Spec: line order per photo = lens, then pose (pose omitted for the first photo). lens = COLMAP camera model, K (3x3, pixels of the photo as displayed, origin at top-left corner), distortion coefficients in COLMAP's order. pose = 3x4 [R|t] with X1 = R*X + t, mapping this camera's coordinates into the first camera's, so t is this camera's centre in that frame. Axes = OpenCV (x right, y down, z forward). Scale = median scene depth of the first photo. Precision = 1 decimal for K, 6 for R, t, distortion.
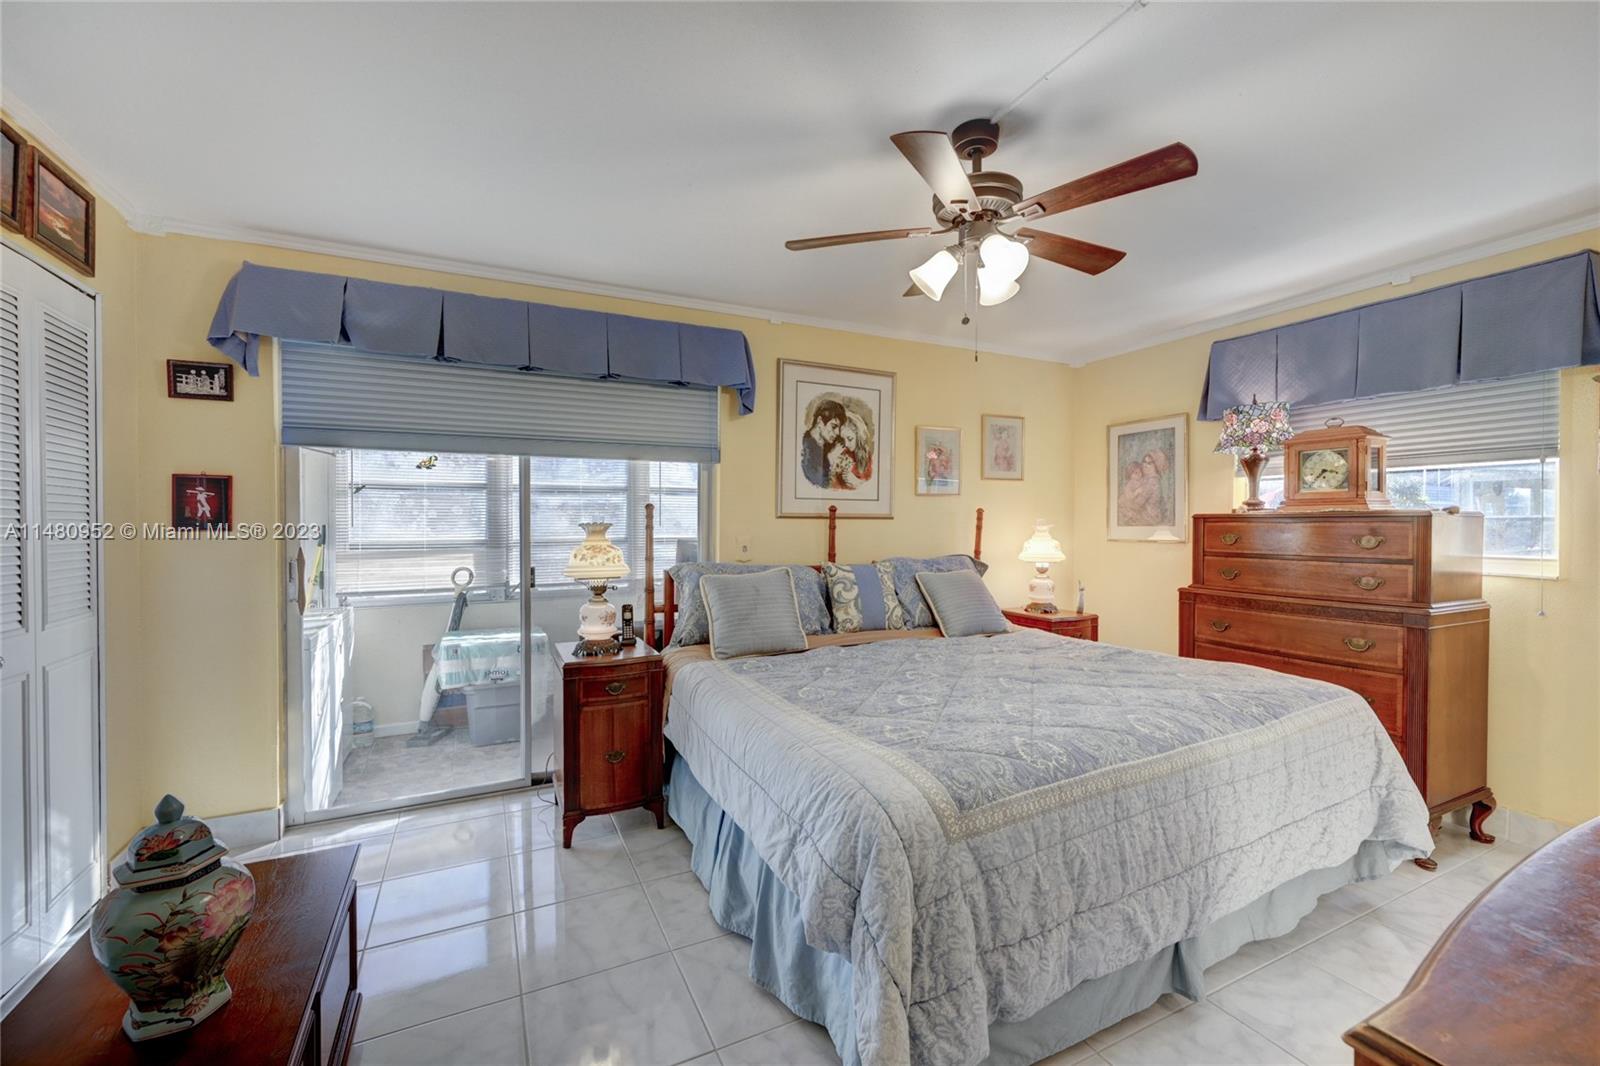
lens RADIAL K [[672.1, 0, 824.1], [0, 672.1, 526.7], [0, 0, 1]] dist [-0.000008, 0.000035]
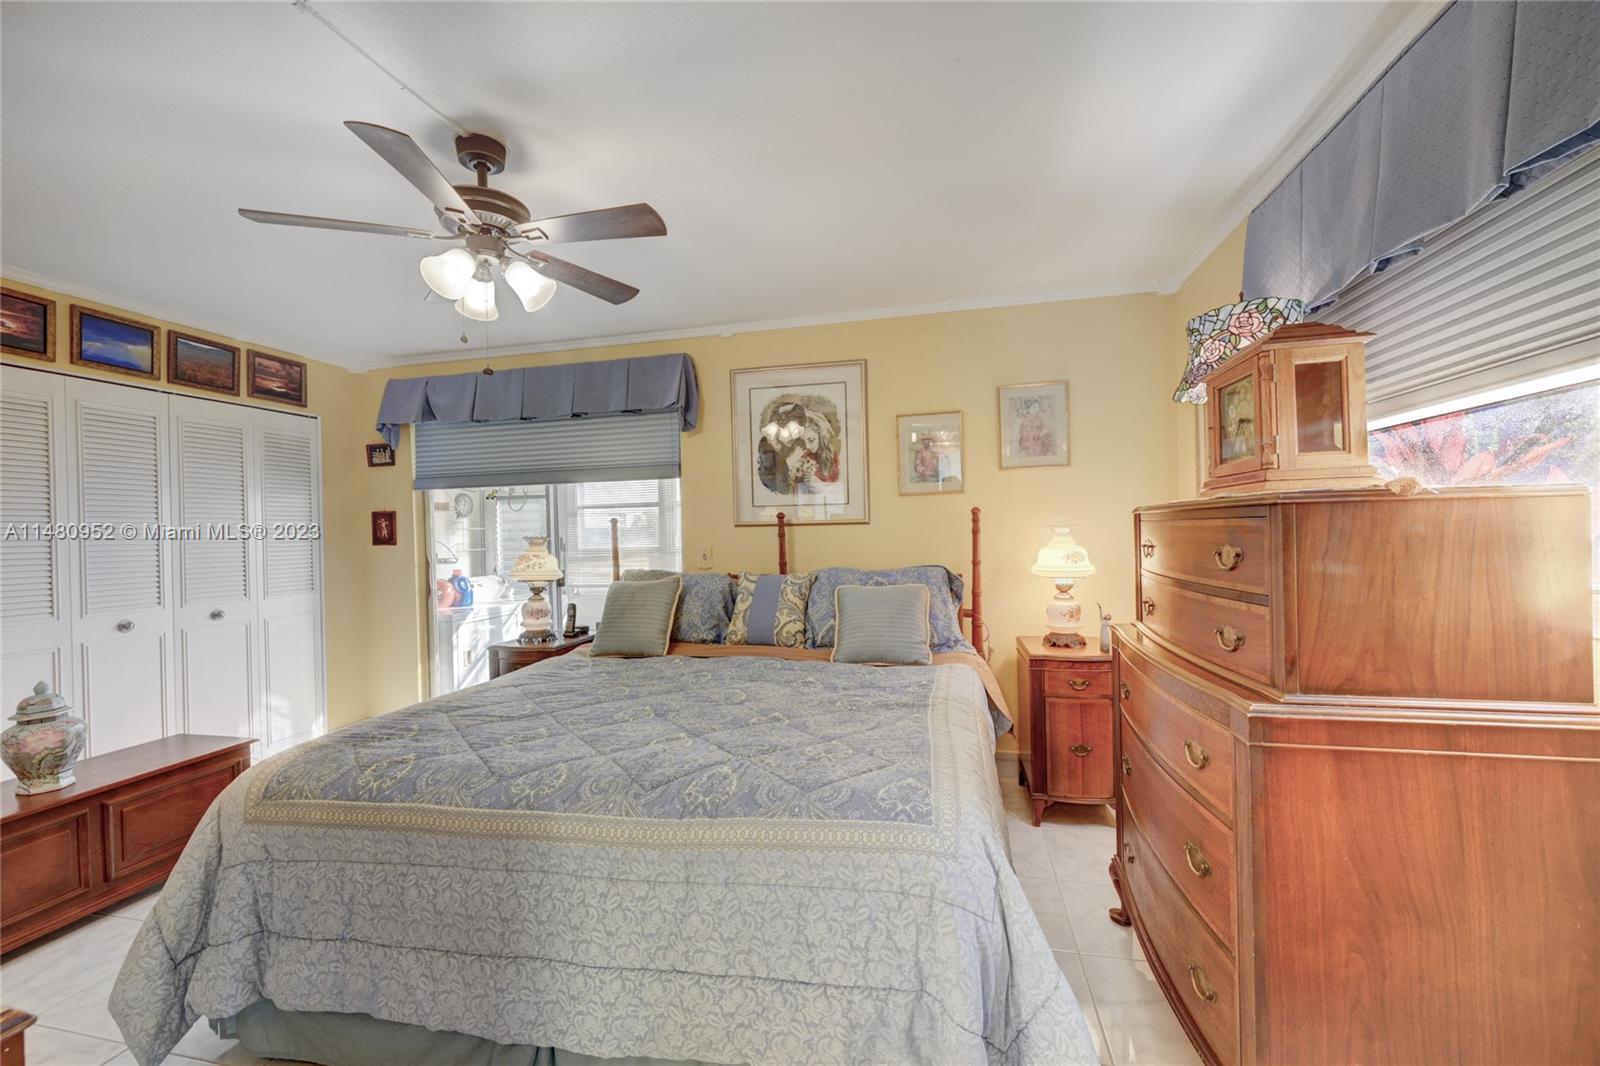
lens RADIAL K [[662.1, 0, 799.3], [0, 662.1, 528.3], [0, 0, 1]] dist [-0.000165, 0.000214]
pose [[0.758567, -0.020519, -0.651272, 0.645477], [0.021077, 0.999754, -0.006949, -0.001581], [0.651254, -0.008455, 0.758812, 0.298200]]
